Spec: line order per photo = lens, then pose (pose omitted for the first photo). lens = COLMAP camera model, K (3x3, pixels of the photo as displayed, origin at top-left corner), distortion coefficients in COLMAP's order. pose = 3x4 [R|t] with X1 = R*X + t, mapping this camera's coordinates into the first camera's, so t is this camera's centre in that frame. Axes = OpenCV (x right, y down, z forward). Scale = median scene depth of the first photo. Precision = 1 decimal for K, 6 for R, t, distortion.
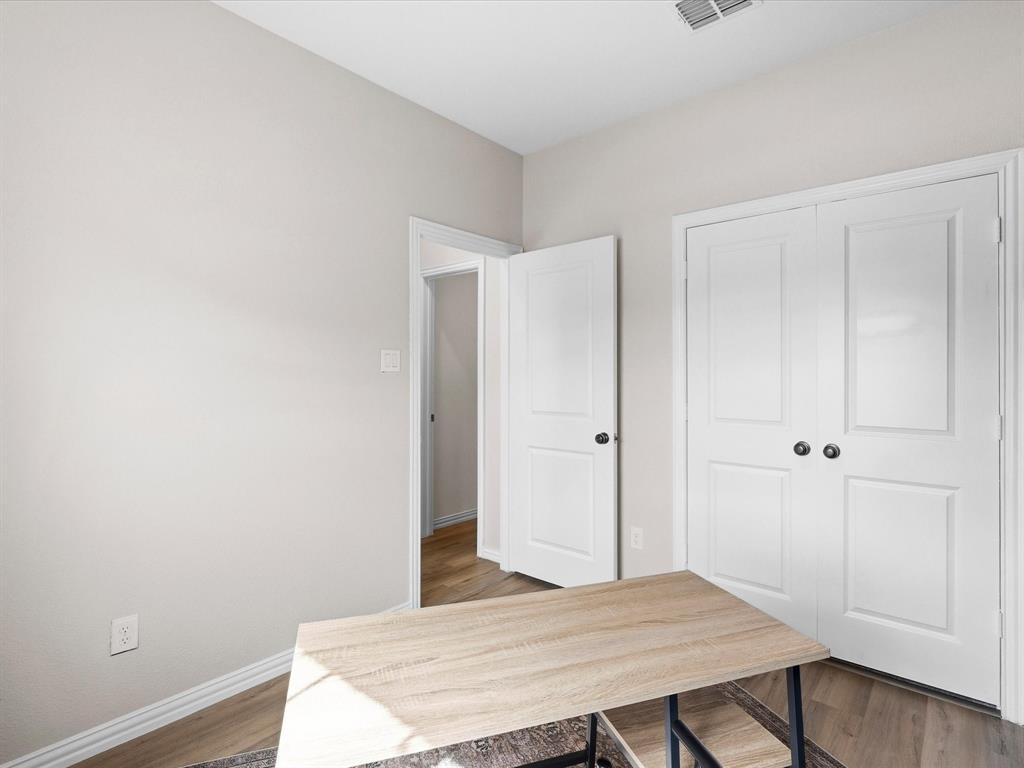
lens RADIAL K [[541.6, 0, 512.0], [0, 541.6, 384.0], [0, 0, 1]] dist [-0.001551, -0.001038]
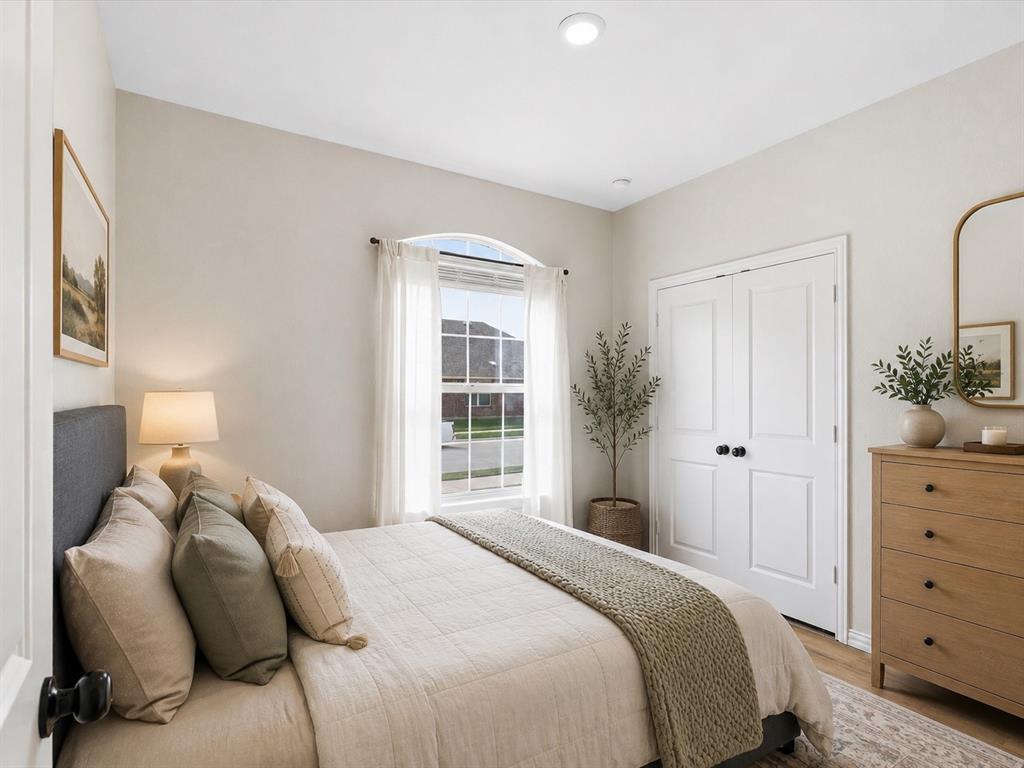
lens RADIAL K [[521.0, 0, 522.1], [0, 521.0, 380.5], [0, 0, 1]] dist [-0.006824, -0.000228]
pose [[0.952258, -0.032925, -0.303513, 0.471558], [0.021465, 0.998928, -0.041018, -0.016172], [0.304538, 0.032545, 0.951944, -0.465700]]
